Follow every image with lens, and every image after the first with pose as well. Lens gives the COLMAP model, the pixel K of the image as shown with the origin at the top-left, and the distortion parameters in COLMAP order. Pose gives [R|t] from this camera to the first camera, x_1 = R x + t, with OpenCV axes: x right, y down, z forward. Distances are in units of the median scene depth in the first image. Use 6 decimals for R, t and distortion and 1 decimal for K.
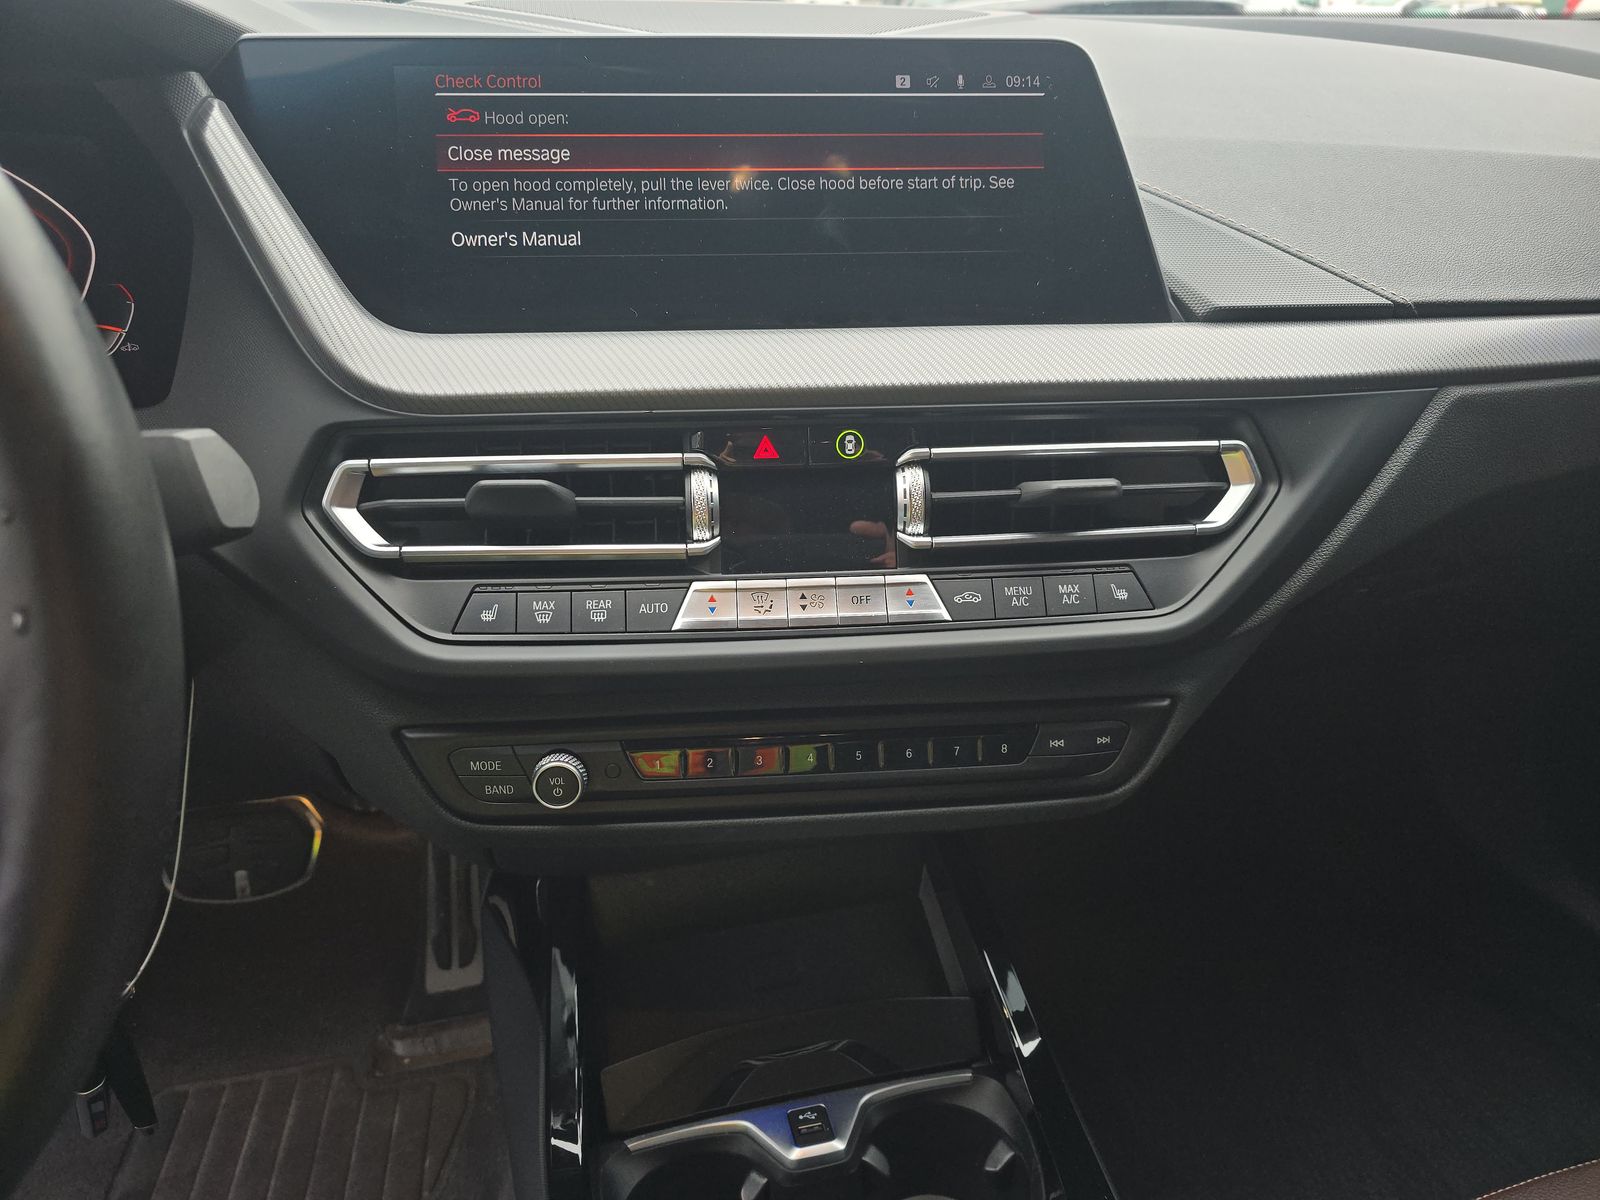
lens RADIAL K [[1078.1, 0, 804.9], [0, 1078.1, 593.3], [0, 0, 1]] dist [0.042322, -0.017168]
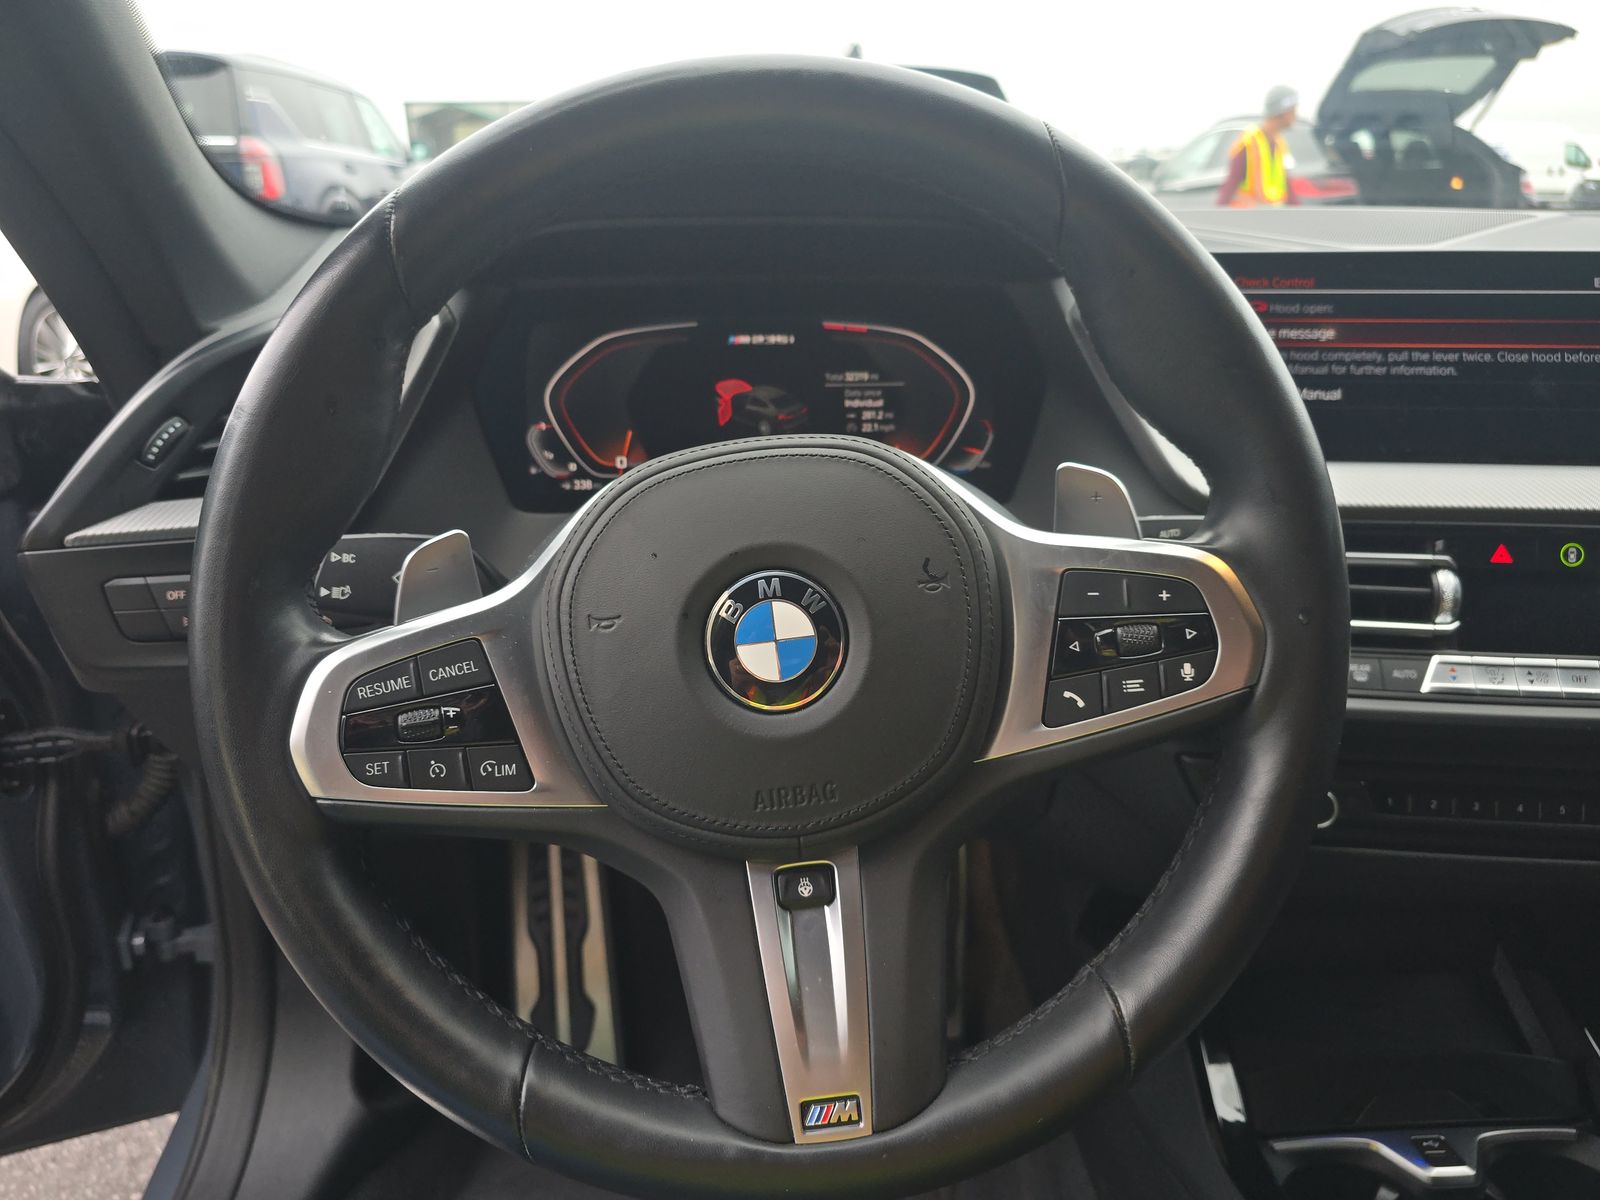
lens RADIAL K [[1078.1, 0, 795.5], [0, 1078.1, 611.1], [0, 0, 1]] dist [0.042322, -0.017168]
pose [[0.987136, 0.057683, -0.149114, -0.653483], [-0.075864, 0.989960, -0.119261, 0.146956], [0.140738, 0.129040, 0.981602, -0.373822]]
